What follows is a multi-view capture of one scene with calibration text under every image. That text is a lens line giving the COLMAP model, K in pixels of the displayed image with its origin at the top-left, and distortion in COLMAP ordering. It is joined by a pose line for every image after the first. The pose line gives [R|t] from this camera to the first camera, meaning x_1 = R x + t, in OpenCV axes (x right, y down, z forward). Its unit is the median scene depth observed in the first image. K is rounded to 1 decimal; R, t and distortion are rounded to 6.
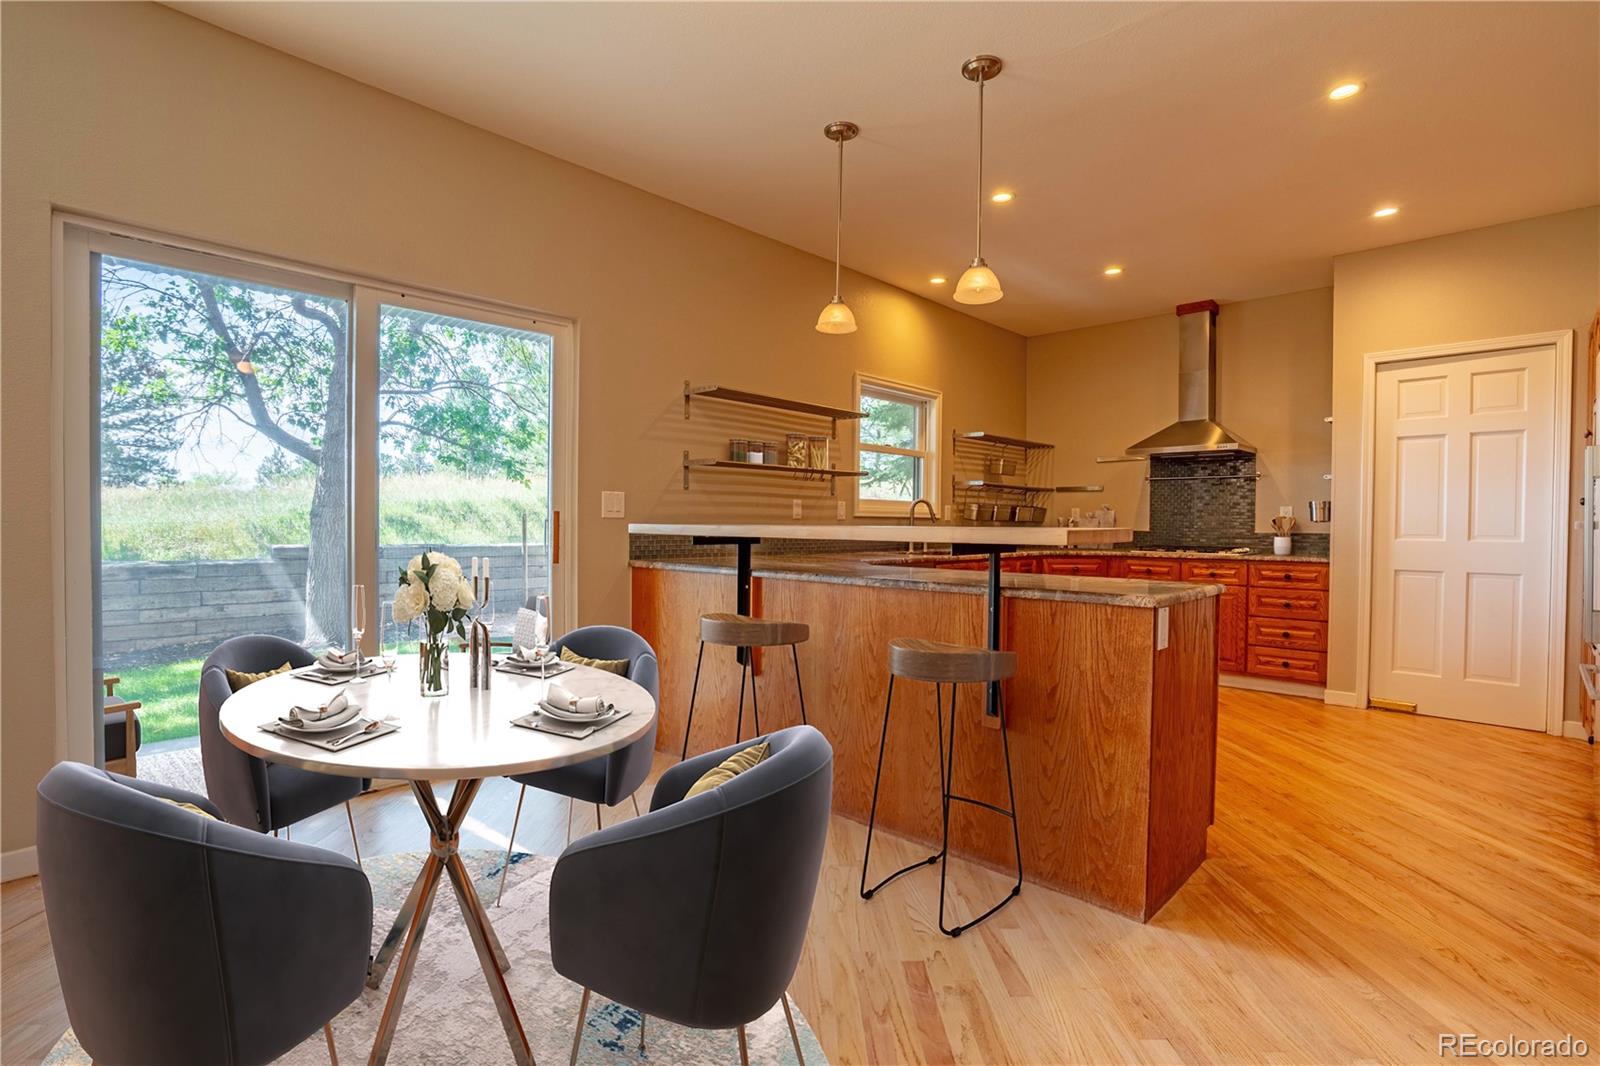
lens RADIAL K [[736.6, 0, 798.1], [0, 736.6, 537.8], [0, 0, 1]] dist [-0.050712, 0.017380]
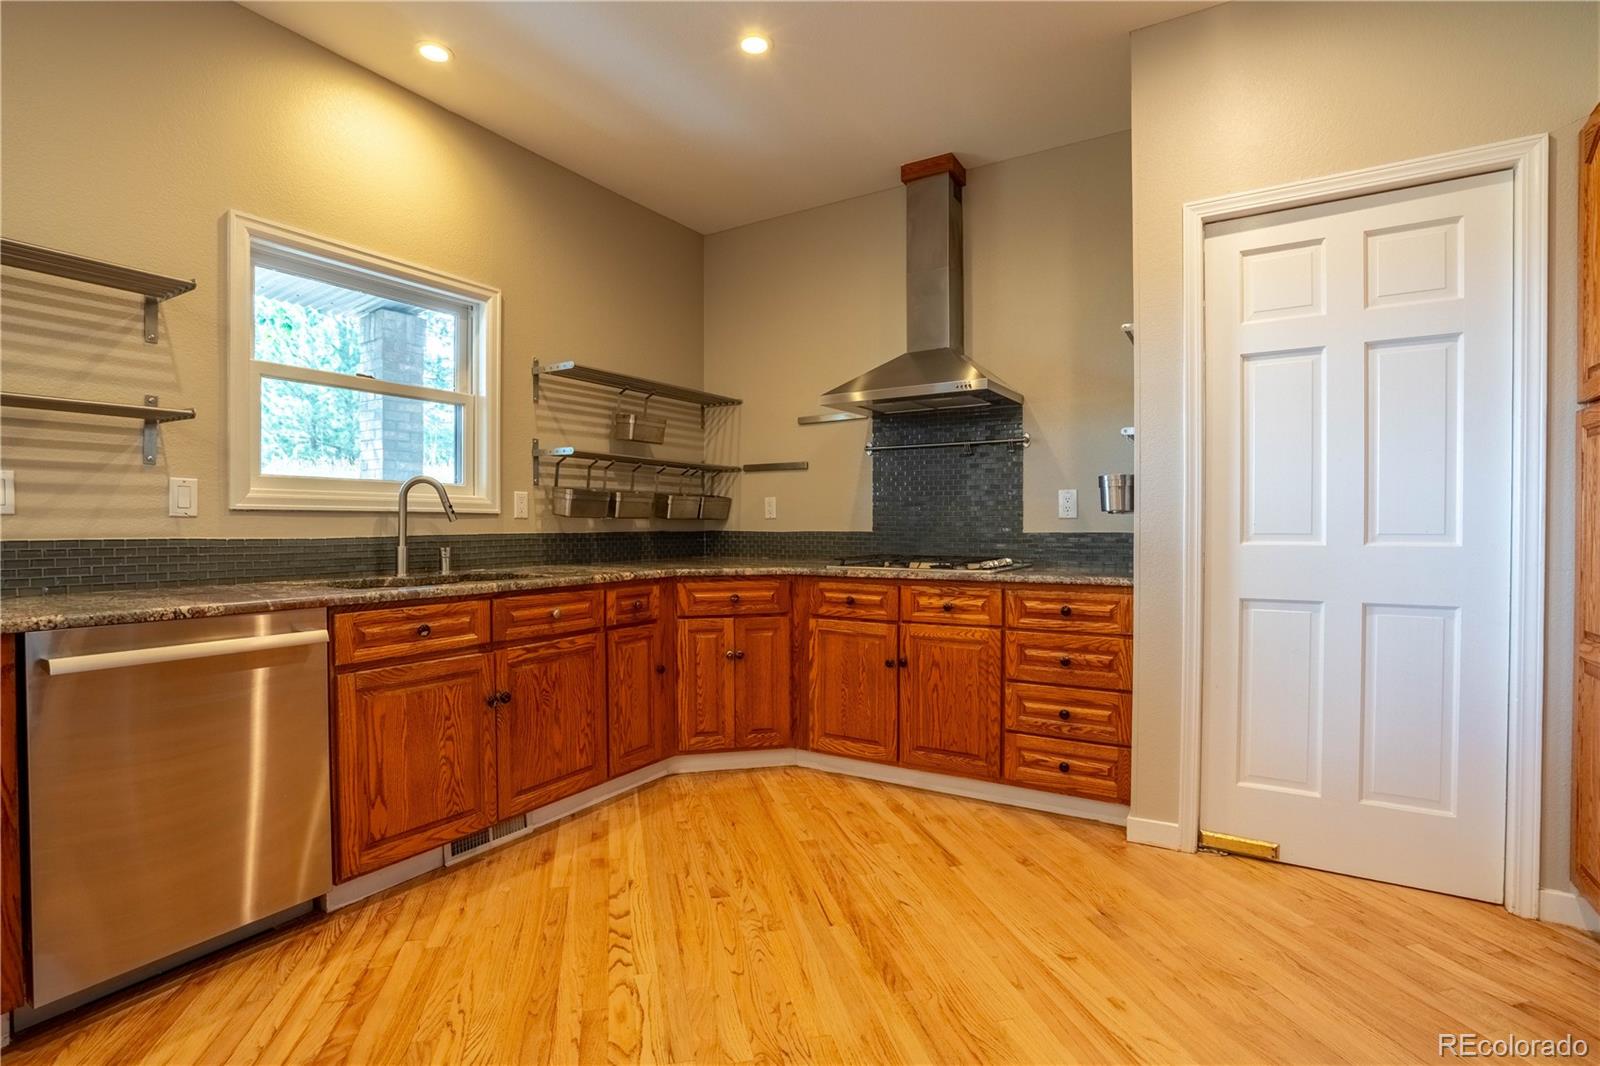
lens RADIAL K [[741.9, 0, 793.6], [0, 741.9, 538.8], [0, 0, 1]] dist [-0.059401, 0.023022]
pose [[0.978932, -0.012968, 0.203775, 0.355380], [0.013359, 0.999911, -0.000543, -0.004806], [-0.203750, 0.003254, 0.979018, 0.484093]]
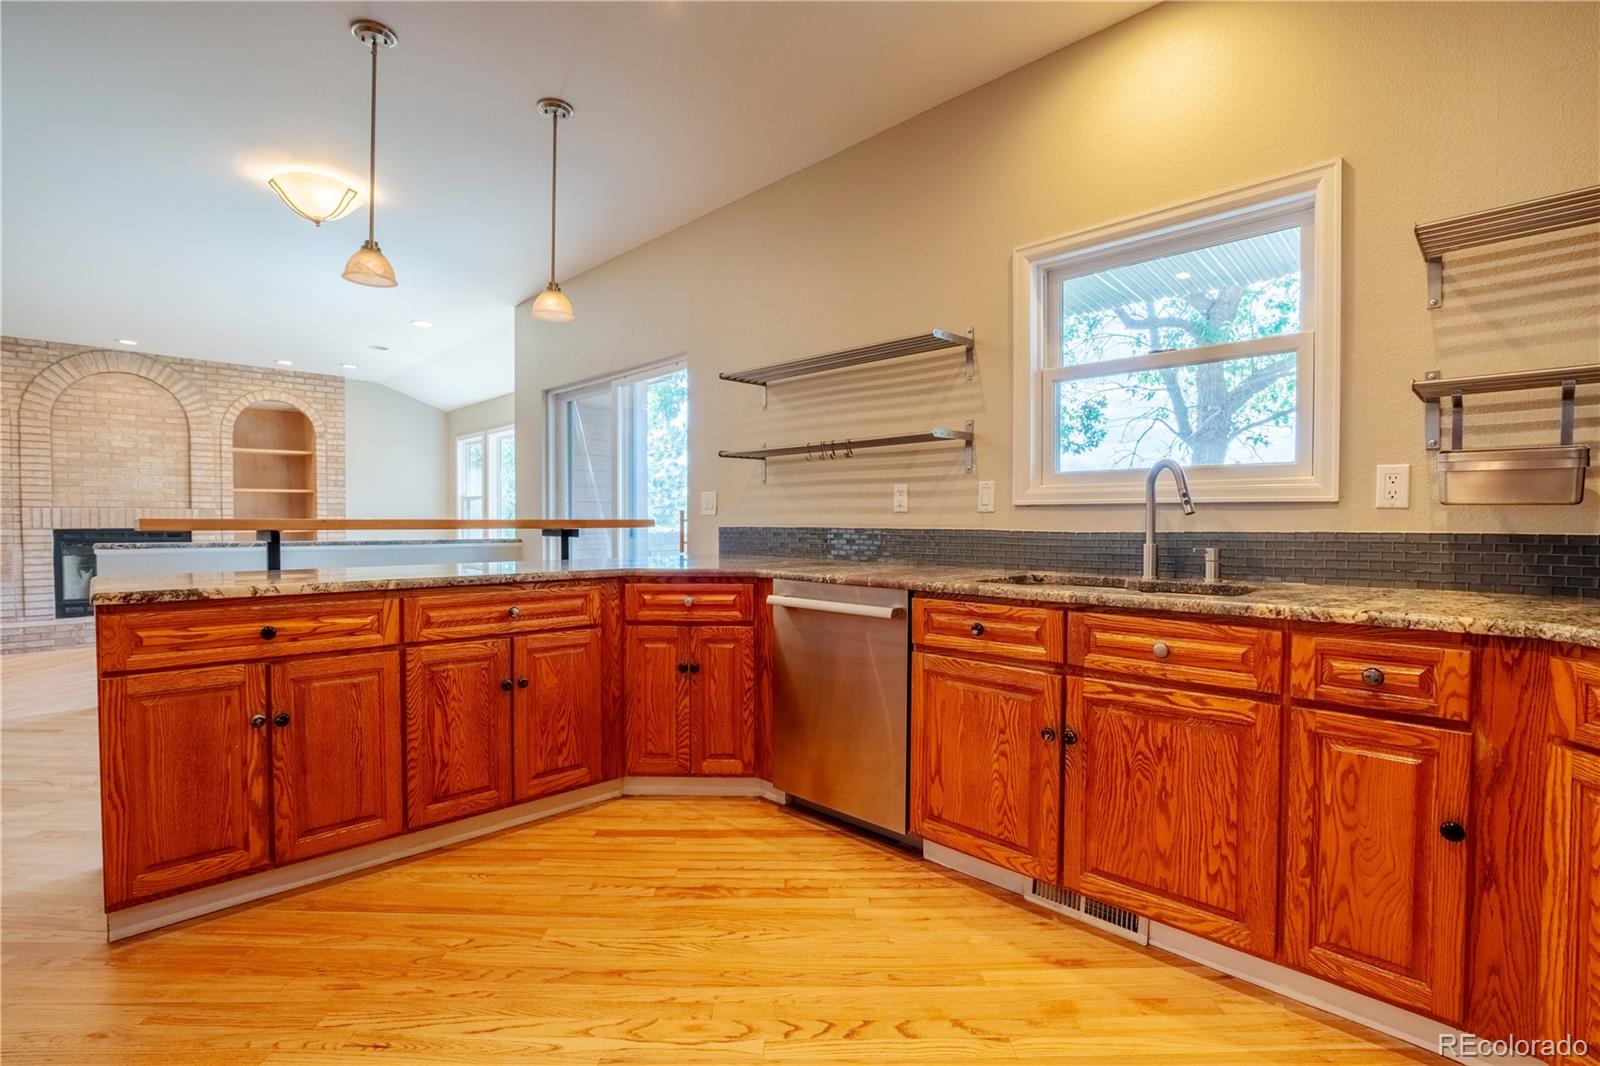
lens RADIAL K [[736.6, 0, 798.1], [0, 736.6, 537.8], [0, 0, 1]] dist [-0.050712, 0.017380]
pose [[-0.015449, 0.015358, -0.999763, 0.665840], [-0.021211, 0.999652, 0.015684, -0.010068], [0.999656, 0.021448, -0.015118, 0.882712]]
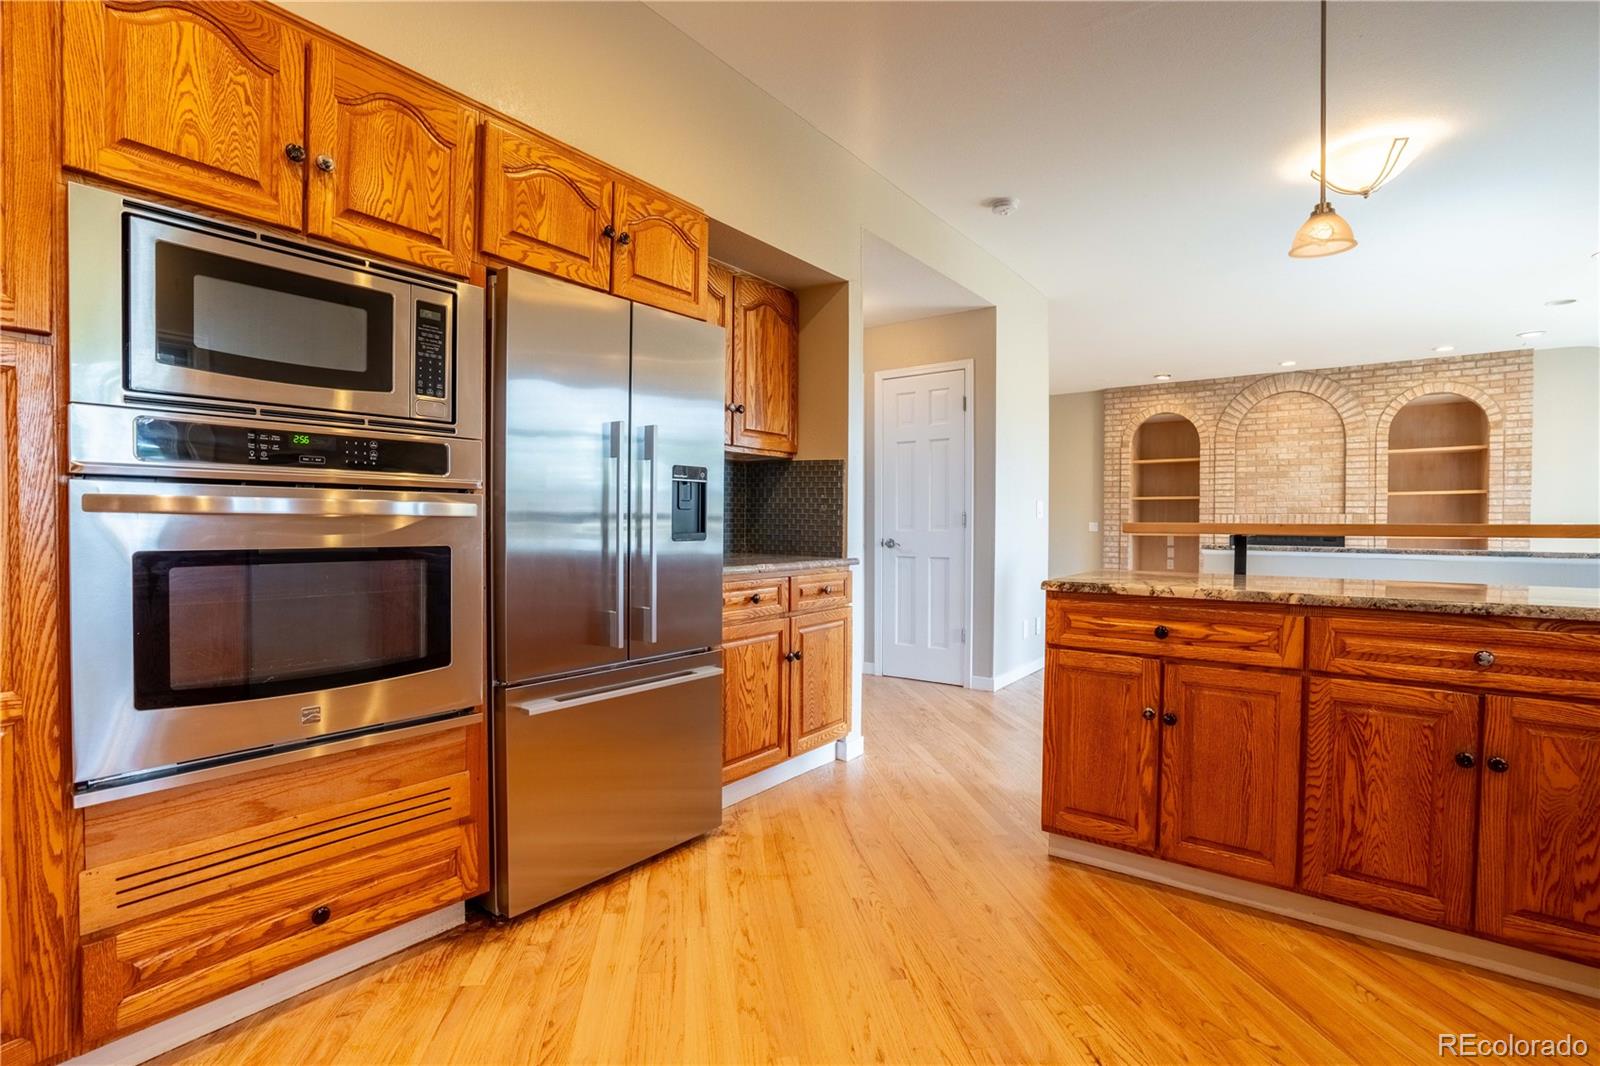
lens RADIAL K [[741.9, 0, 793.6], [0, 741.9, 538.8], [0, 0, 1]] dist [-0.059401, 0.023022]
pose [[-0.992743, -0.008069, -0.119988, 0.525902], [-0.012853, 0.999151, 0.039149, -0.012728], [0.119570, 0.040407, -0.992003, 0.980961]]
